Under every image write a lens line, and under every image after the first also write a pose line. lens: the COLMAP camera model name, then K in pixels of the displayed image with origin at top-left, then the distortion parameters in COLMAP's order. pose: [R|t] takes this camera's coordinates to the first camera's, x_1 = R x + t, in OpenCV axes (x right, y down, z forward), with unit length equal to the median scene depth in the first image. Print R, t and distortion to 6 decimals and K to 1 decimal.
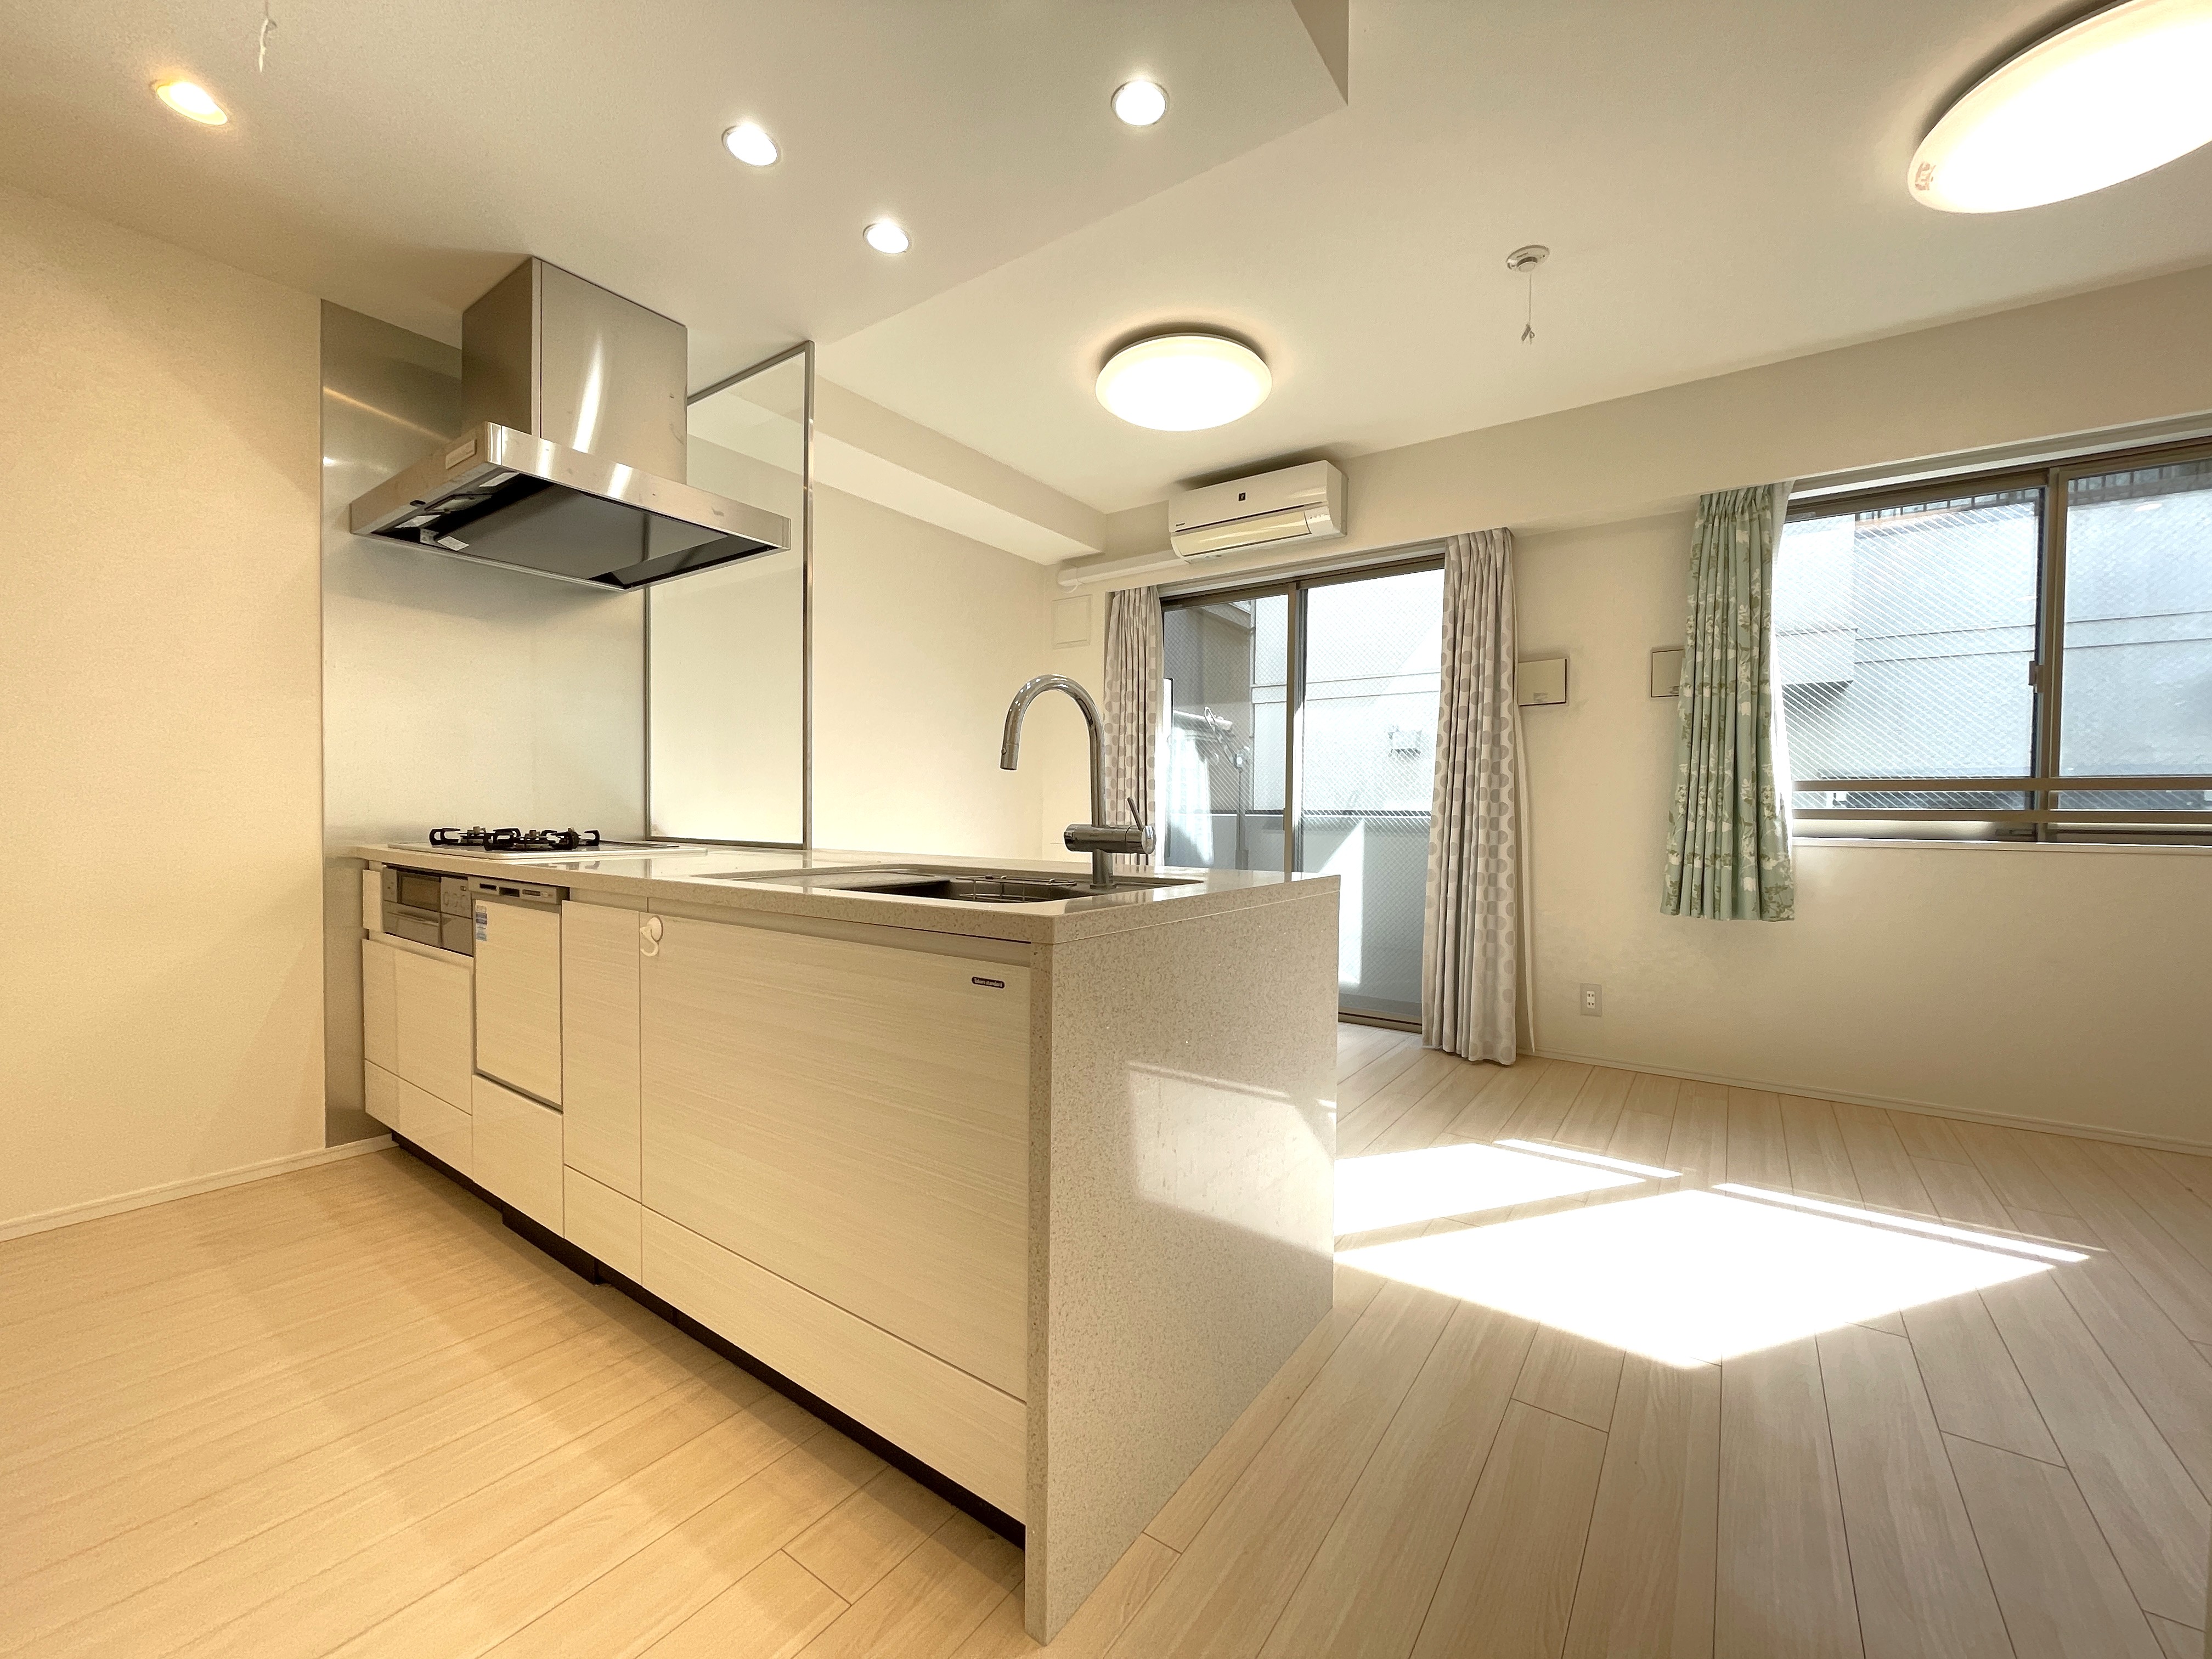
lens RADIAL K [[890.5, 0, 1101.9], [0, 890.5, 829.4], [0, 0, 1]] dist [-0.001085, -0.000219]
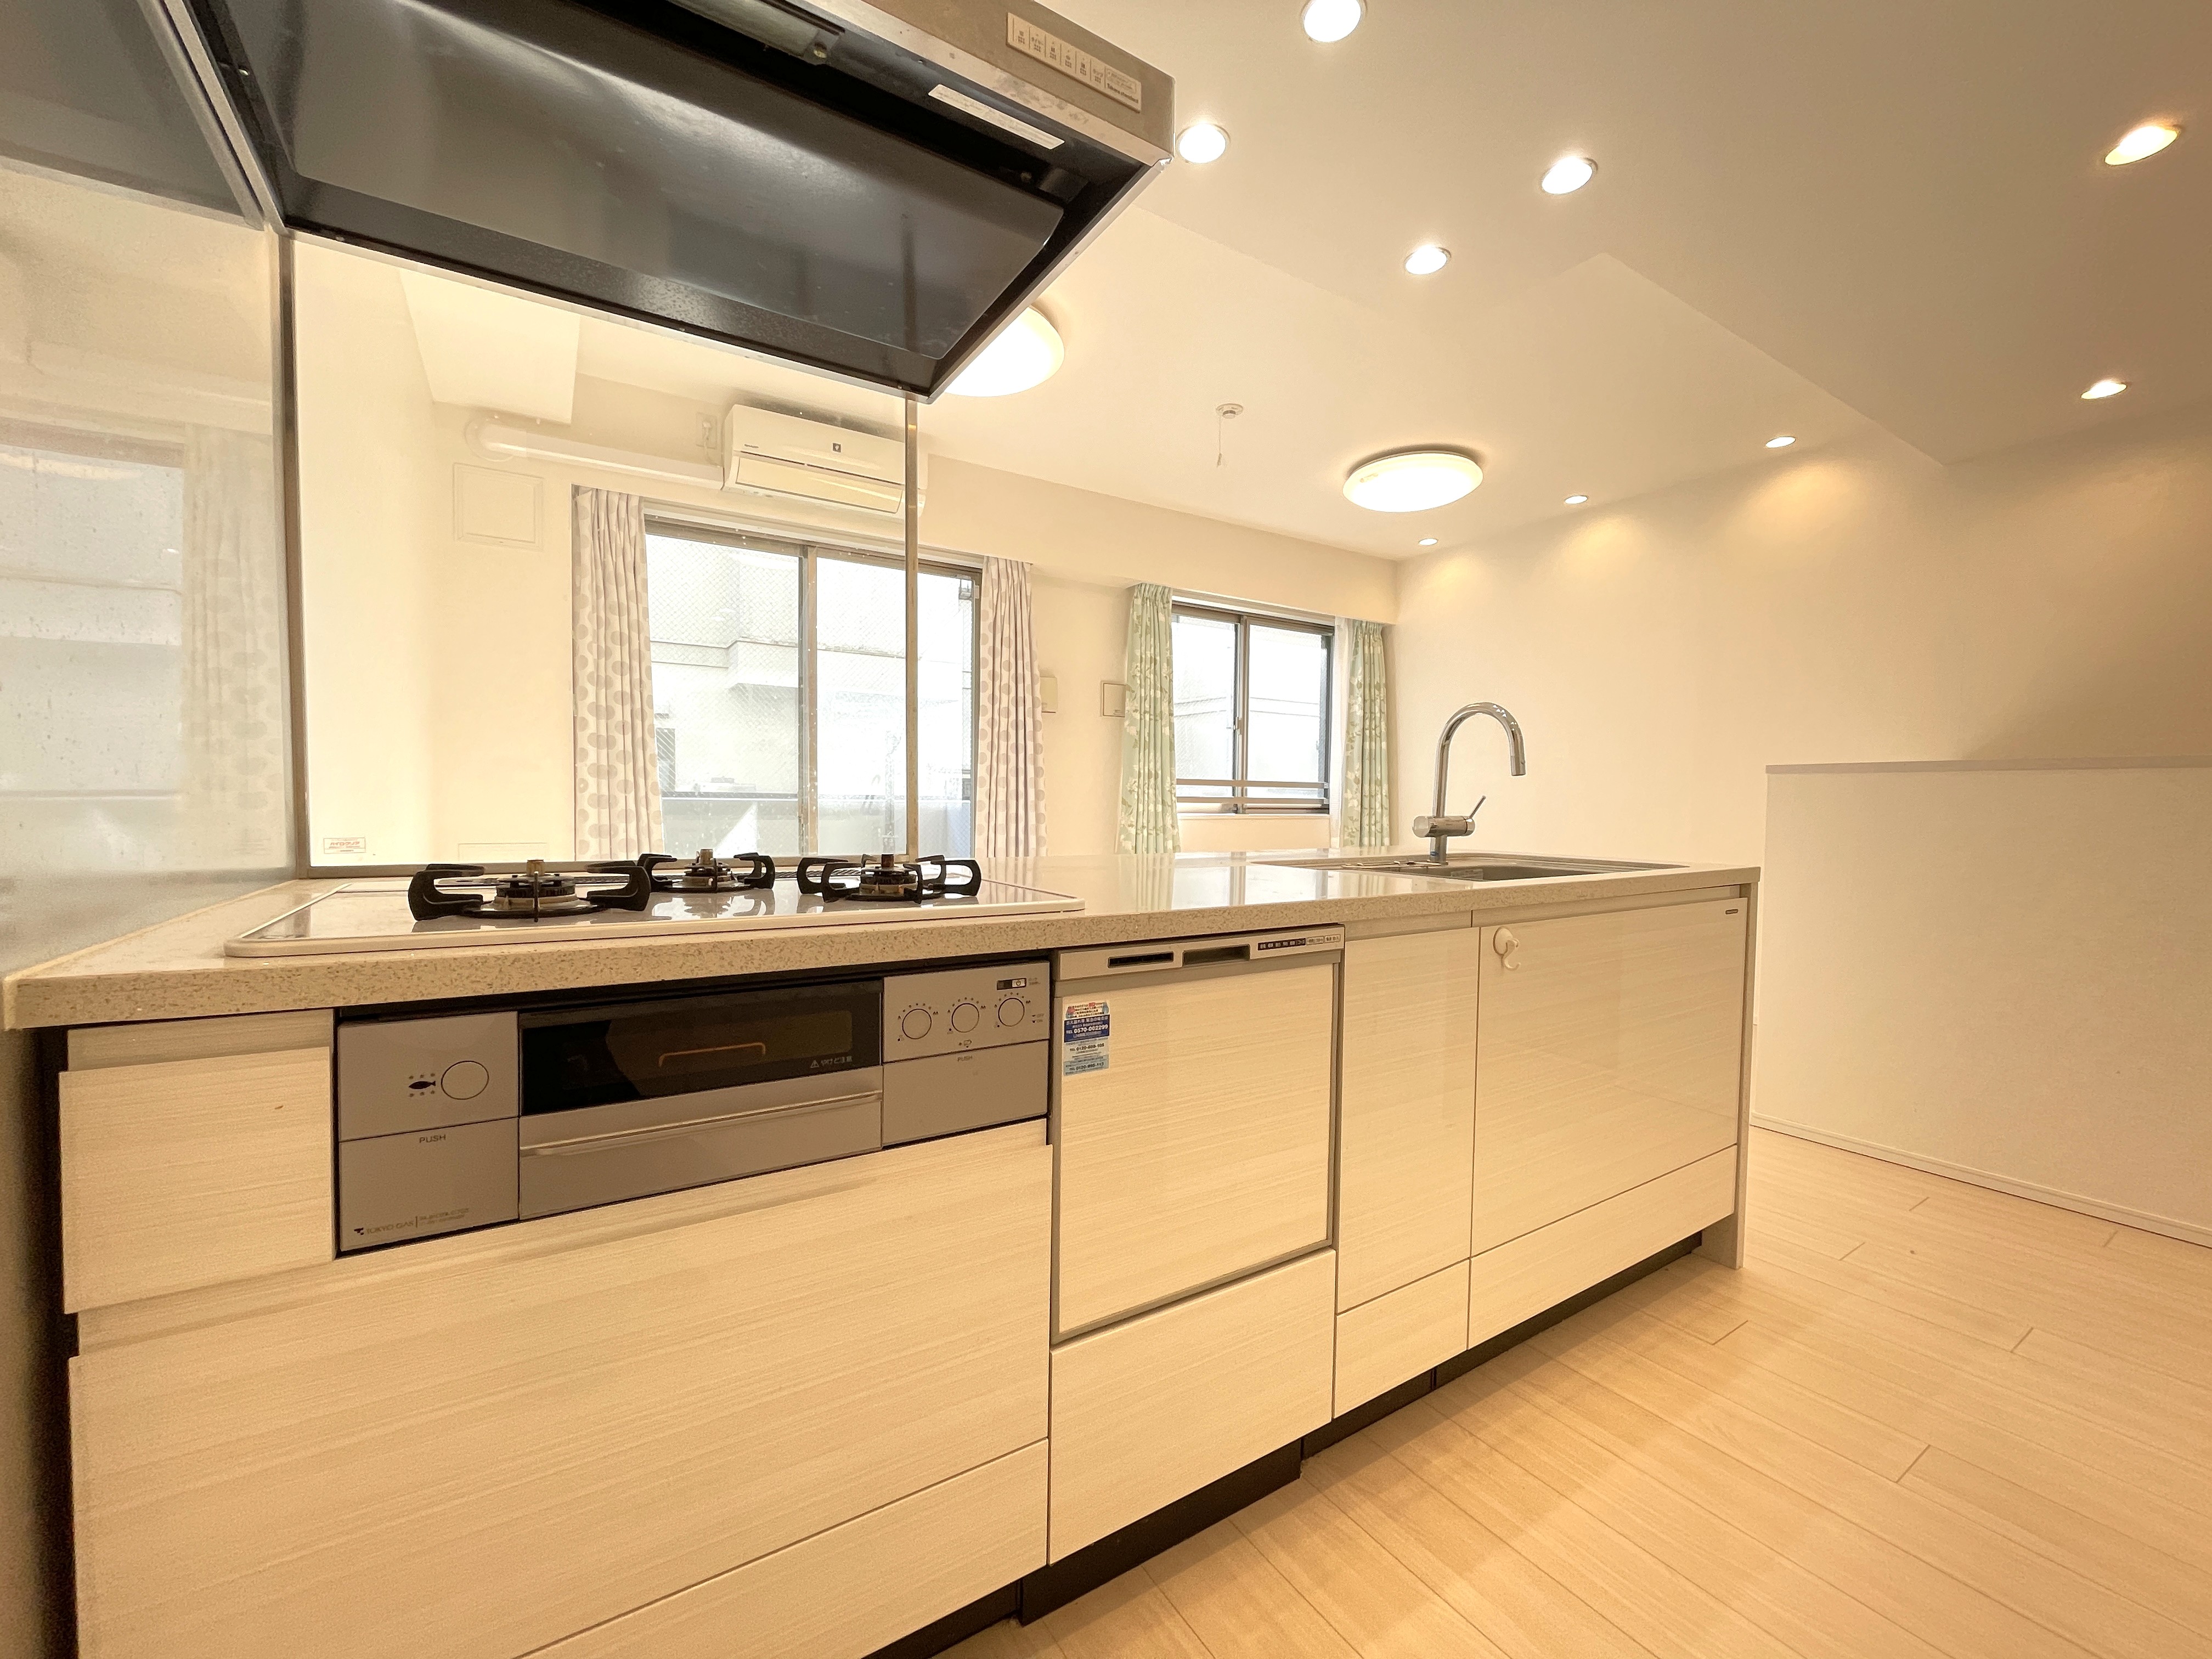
lens RADIAL K [[890.5, 0, 1103.6], [0, 890.5, 835.3], [0, 0, 1]] dist [-0.001085, -0.000219]
pose [[0.372858, -0.042389, 0.926920, -0.833125], [0.011844, 0.999092, 0.040925, -0.021701], [-0.927813, -0.004281, 0.373021, 0.579426]]
